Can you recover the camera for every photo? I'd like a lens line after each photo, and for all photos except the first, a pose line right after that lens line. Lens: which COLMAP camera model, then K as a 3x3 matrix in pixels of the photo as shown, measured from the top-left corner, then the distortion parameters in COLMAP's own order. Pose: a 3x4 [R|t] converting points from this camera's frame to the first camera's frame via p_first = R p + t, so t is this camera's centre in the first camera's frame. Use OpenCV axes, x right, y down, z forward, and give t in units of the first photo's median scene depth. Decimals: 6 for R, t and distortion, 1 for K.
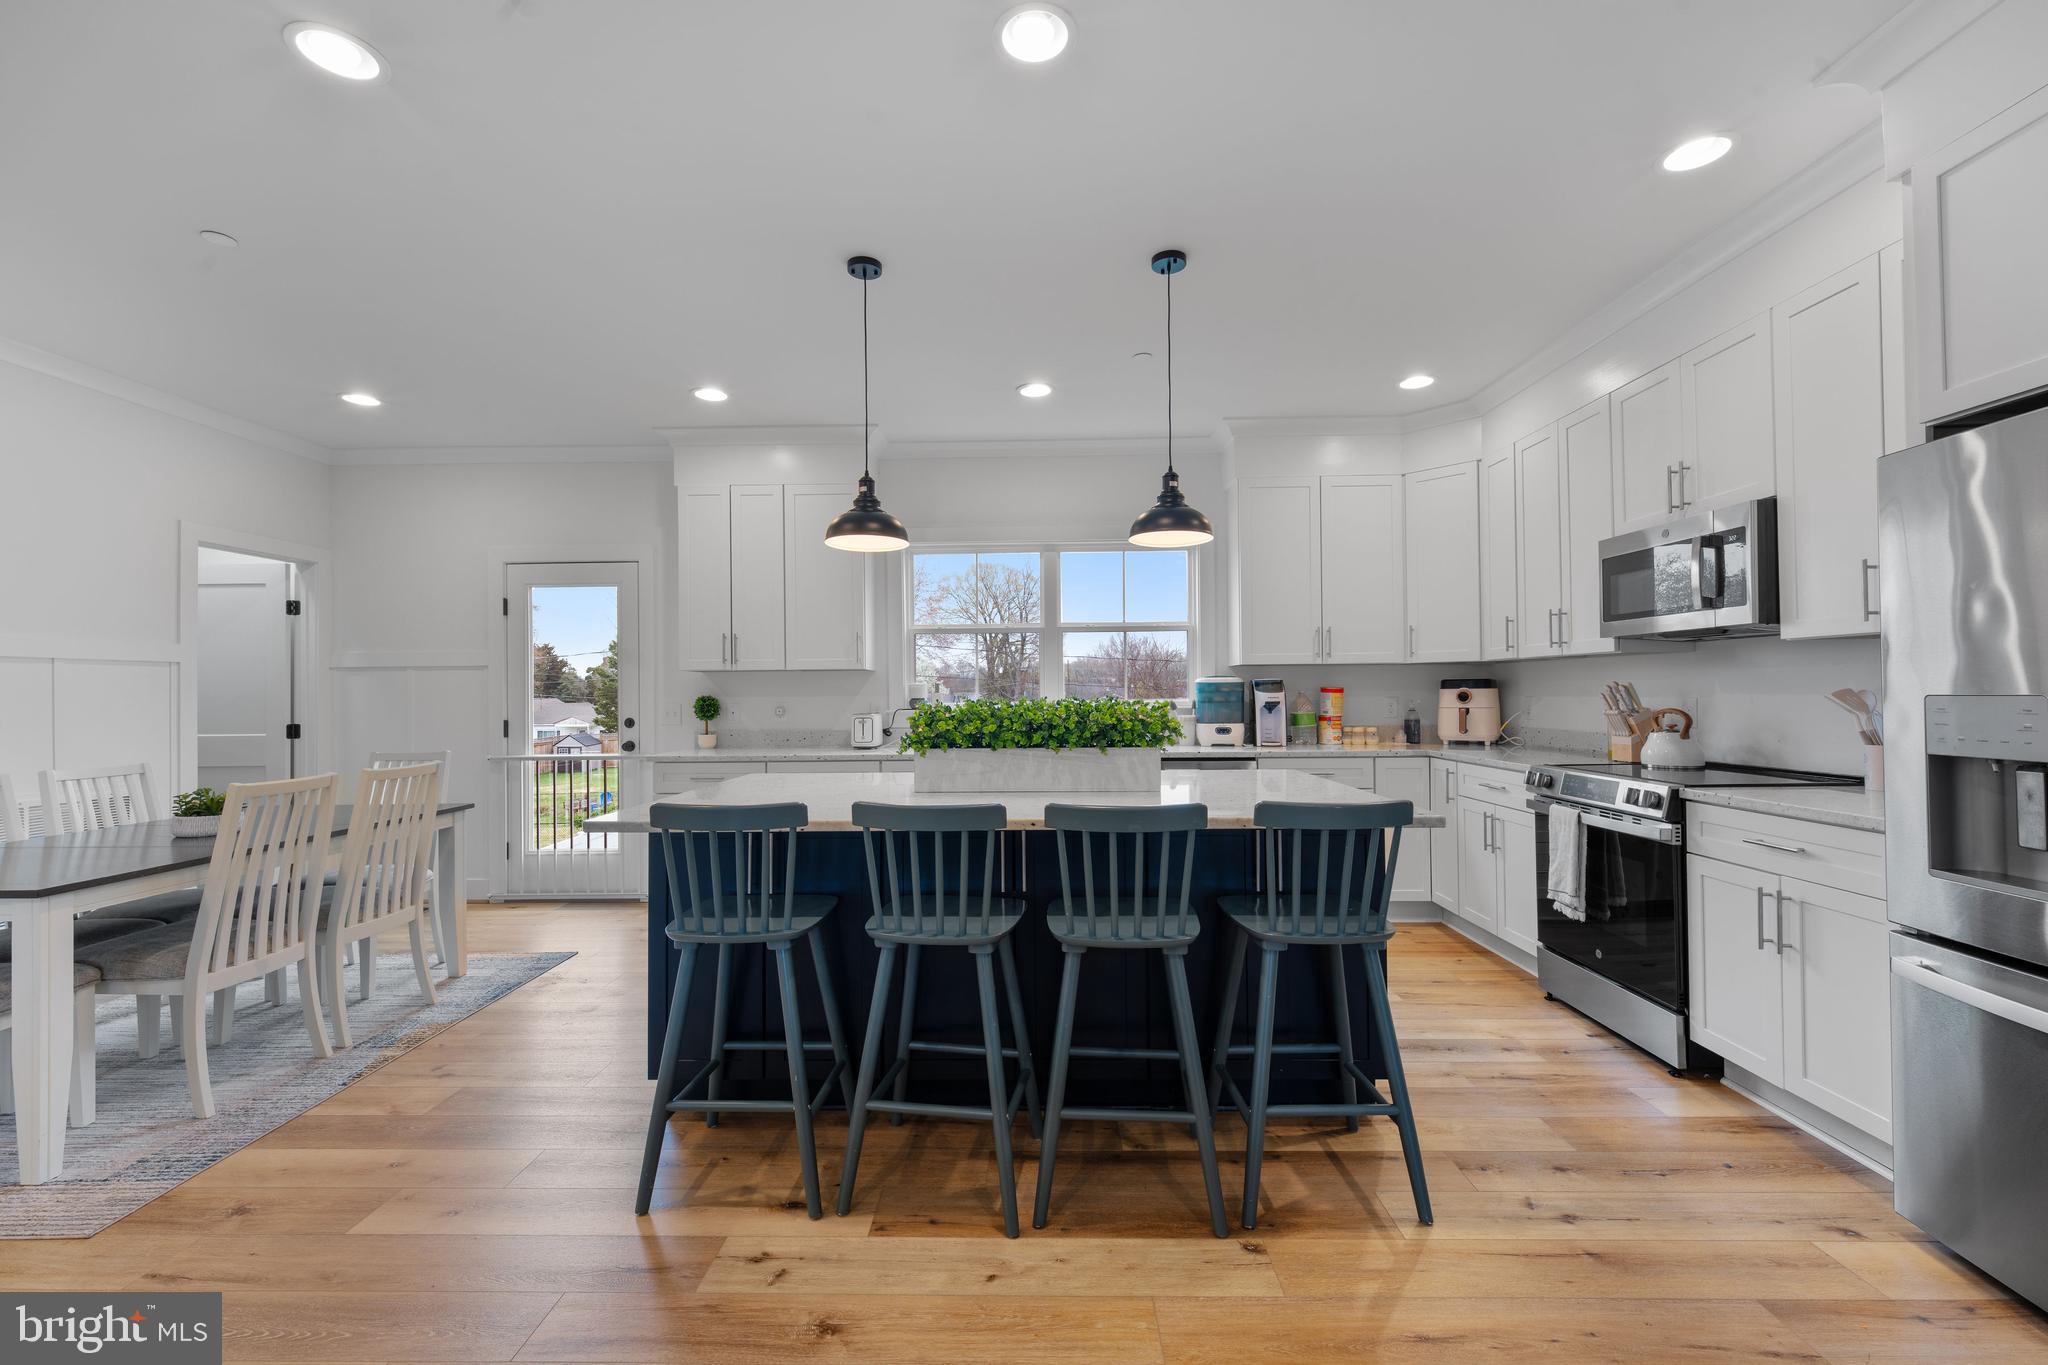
lens RADIAL K [[845.6, 0, 1025.9], [0, 845.6, 681.2], [0, 0, 1]] dist [0.004952, -0.003631]
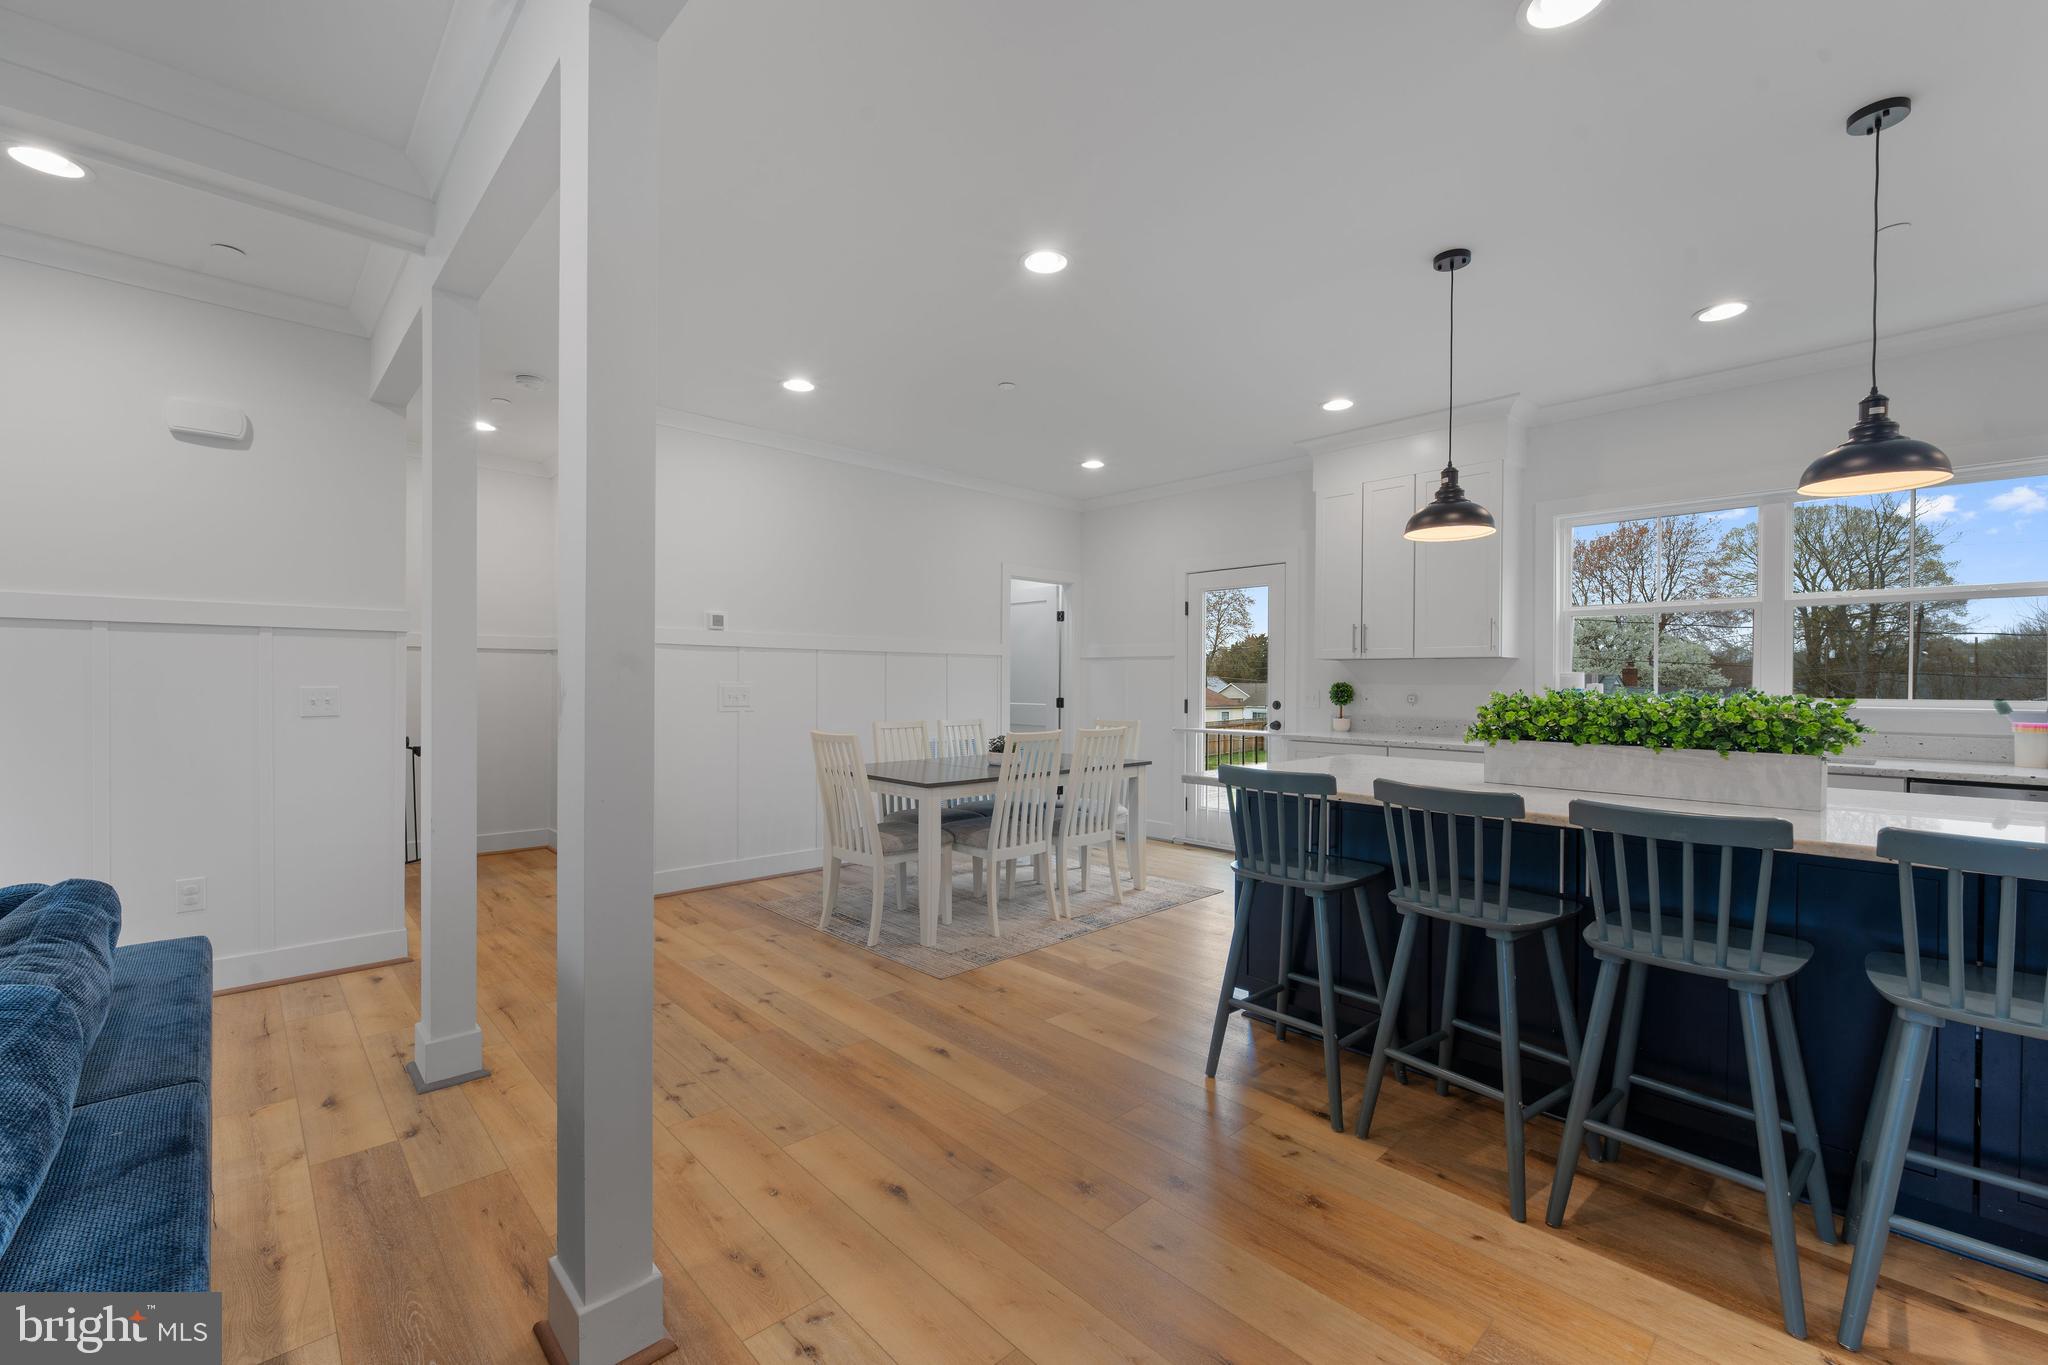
lens RADIAL K [[845.6, 0, 1015.3], [0, 845.6, 687.9], [0, 0, 1]] dist [0.004952, -0.003631]
pose [[0.696114, 0.019818, -0.717658, 0.170693], [-0.002764, 0.999685, 0.024926, -0.002470], [0.717926, -0.015368, 0.695949, -0.077000]]
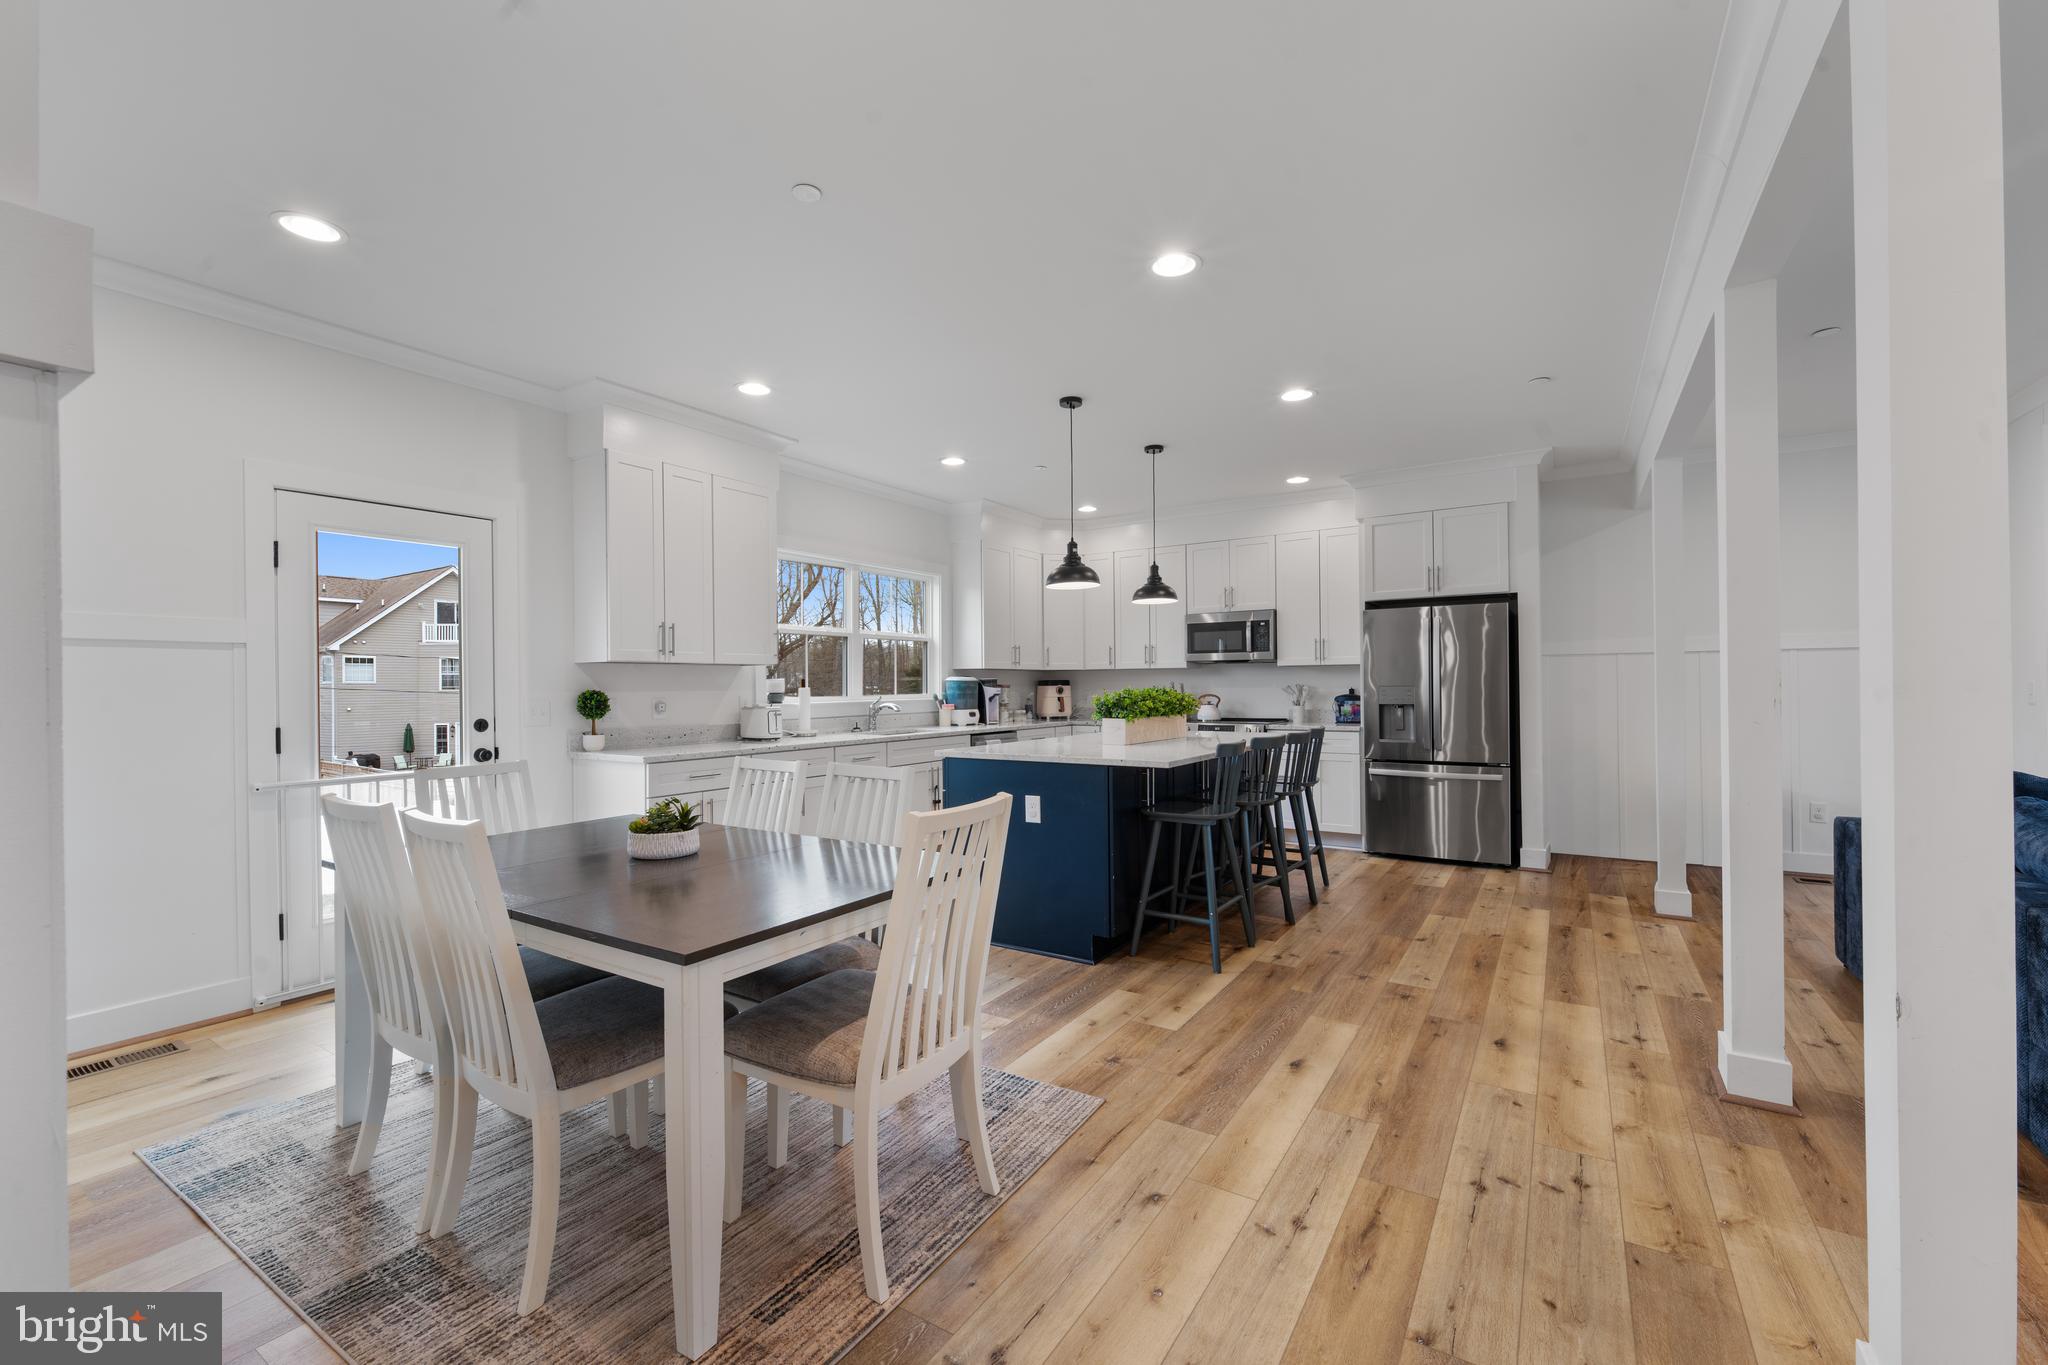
lens RADIAL K [[845.6, 0, 1032.4], [0, 845.6, 672.4], [0, 0, 1]] dist [0.004952, -0.003631]
pose [[0.517884, 0.017772, 0.855266, -1.415317], [-0.006955, 0.999839, -0.016565, 0.015646], [-0.855423, 0.002631, 0.517924, 0.262514]]
